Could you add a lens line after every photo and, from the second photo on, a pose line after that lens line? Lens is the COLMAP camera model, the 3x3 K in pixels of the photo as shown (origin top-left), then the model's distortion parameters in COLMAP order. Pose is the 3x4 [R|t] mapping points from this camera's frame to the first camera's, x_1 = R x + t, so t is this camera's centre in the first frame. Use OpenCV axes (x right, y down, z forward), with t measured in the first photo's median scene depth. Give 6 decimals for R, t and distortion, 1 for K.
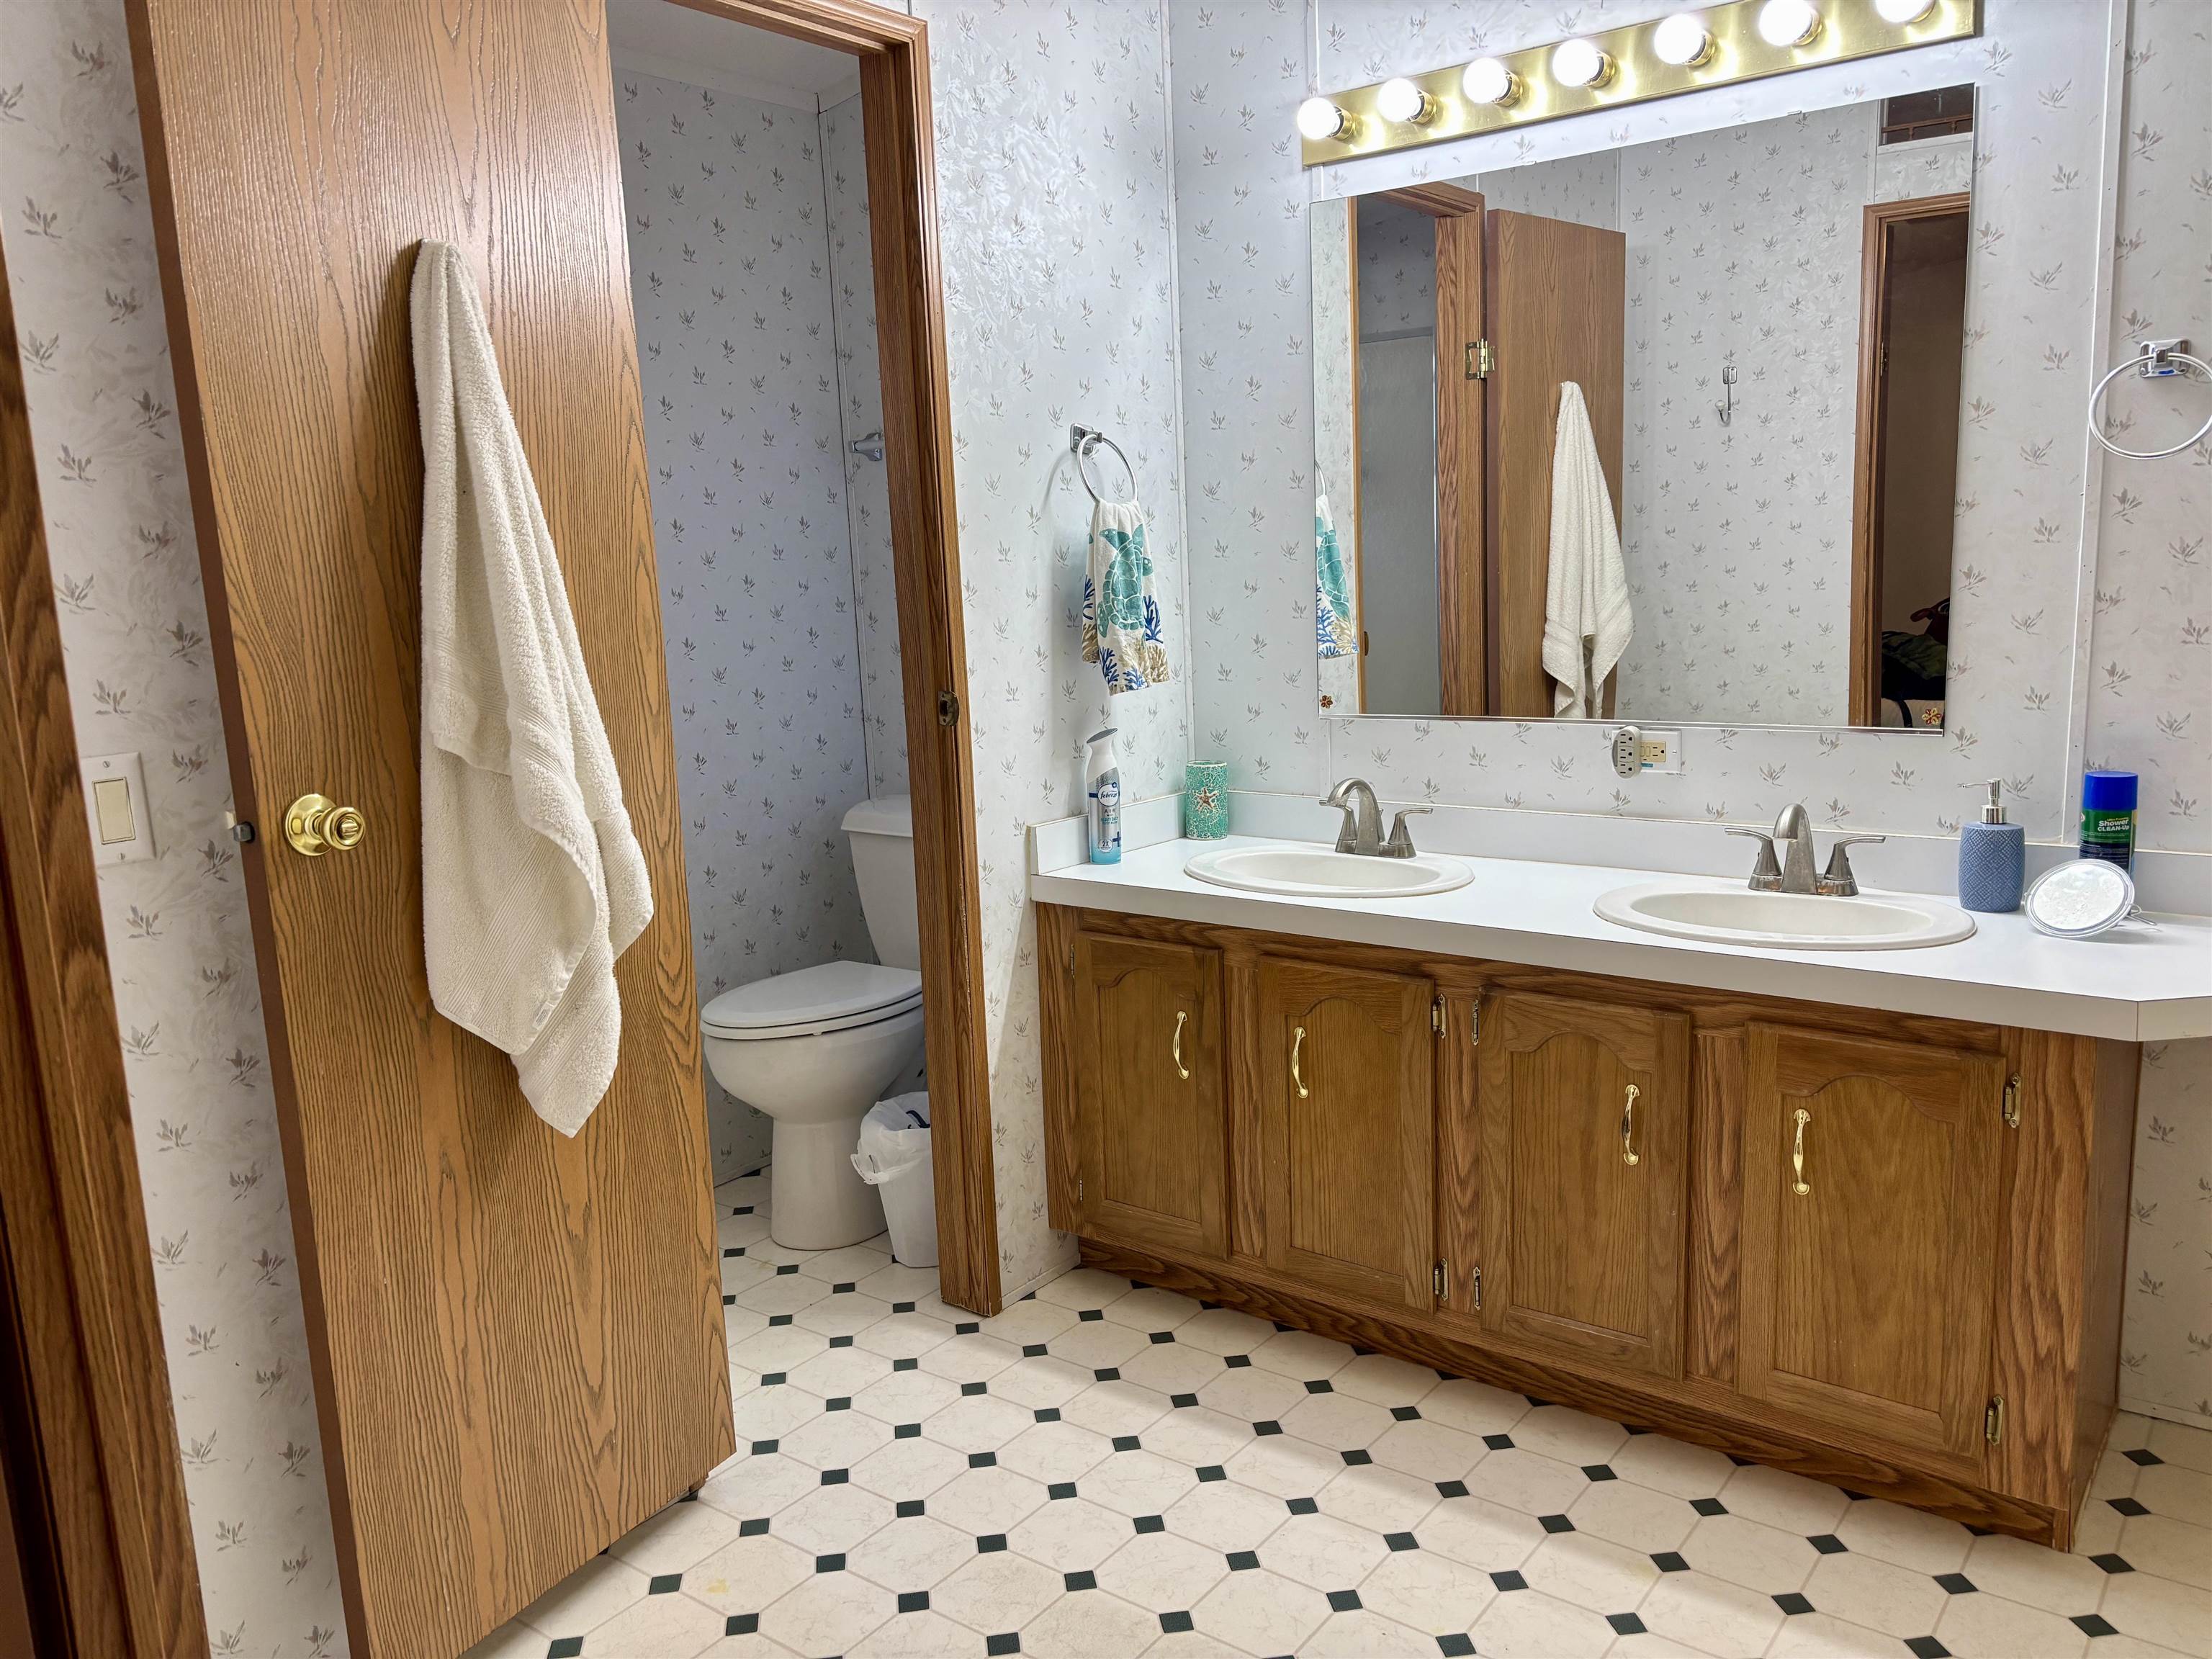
lens RADIAL K [[1661.6, 0, 1129.3], [0, 1661.6, 826.2], [0, 0, 1]] dist [0.063990, -0.072795]
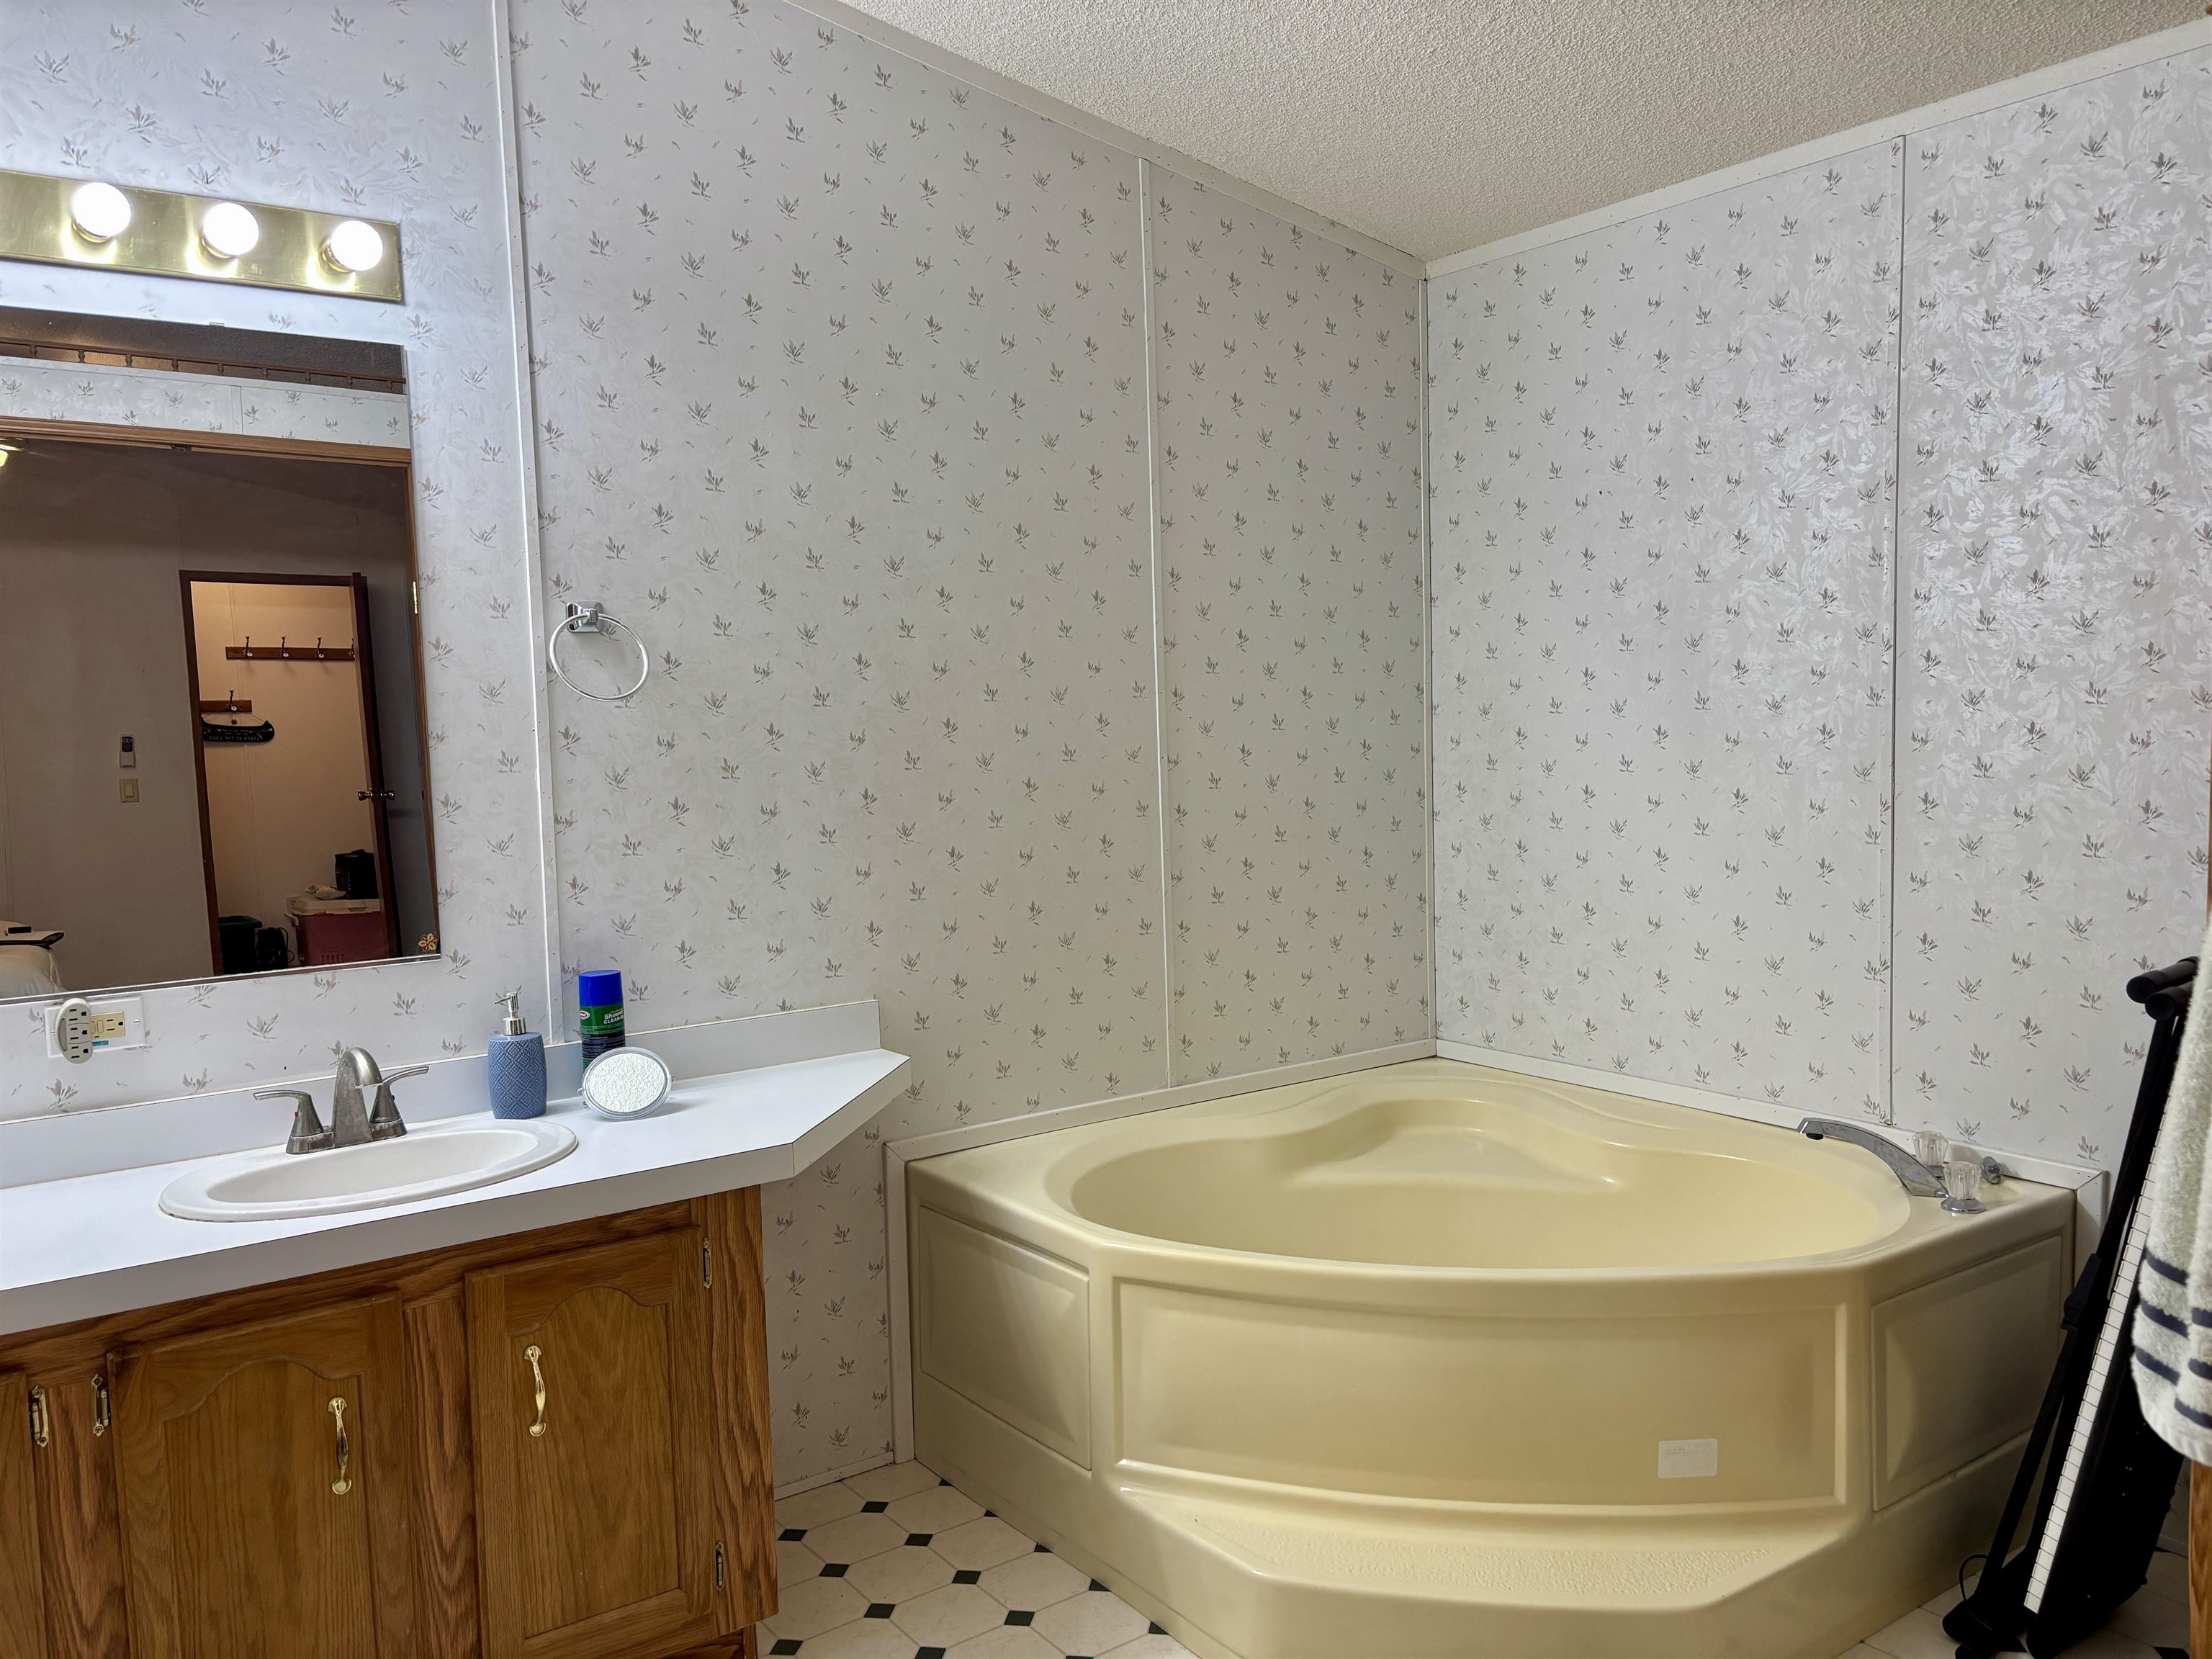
lens RADIAL K [[1661.6, 0, 1107.7], [0, 1661.6, 823.5], [0, 0, 1]] dist [0.063990, -0.072795]
pose [[0.307271, -0.031811, 0.951090, -0.384340], [0.174121, 0.984448, -0.023327, -0.044844], [-0.935557, 0.172773, 0.308031, 0.319503]]
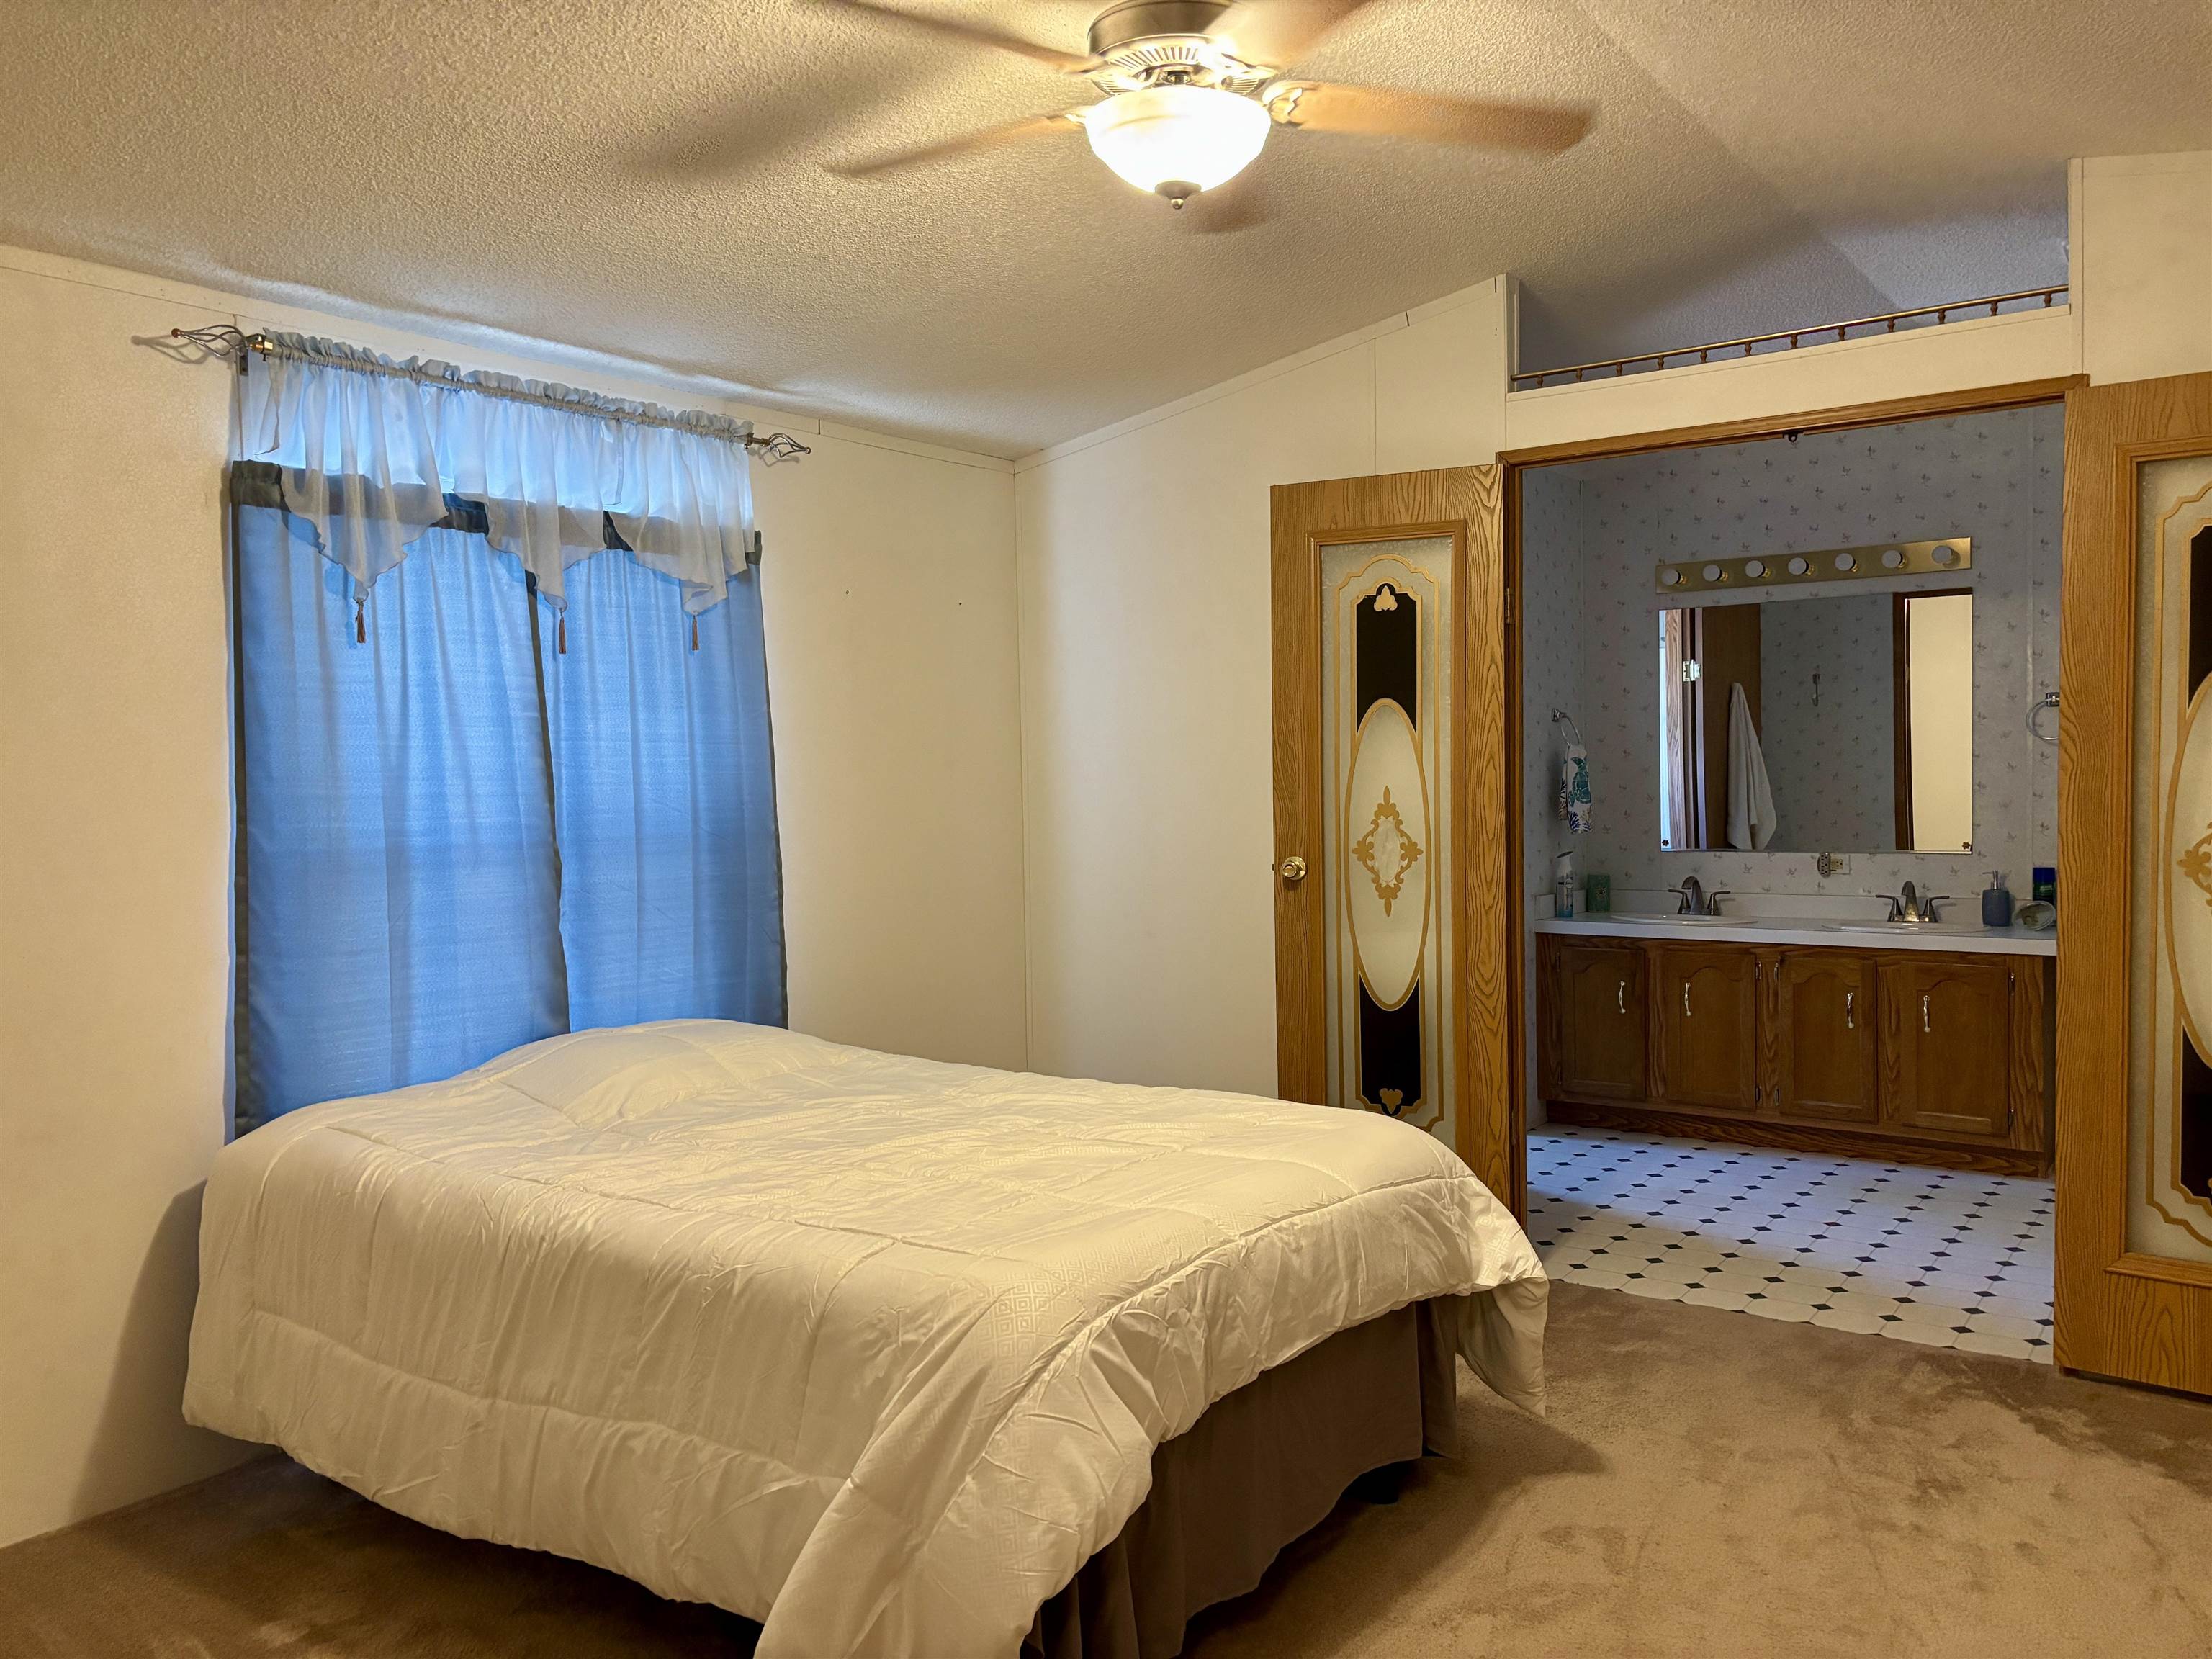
lens RADIAL K [[1661.6, 0, 1097.7], [0, 1661.6, 838.2], [0, 0, 1]] dist [0.063990, -0.072795]
pose [[0.999906, 0.009512, -0.009831, -0.751388], [-0.010779, 0.990370, -0.138027, 0.278970], [0.008423, 0.138120, 0.990380, -1.410354]]
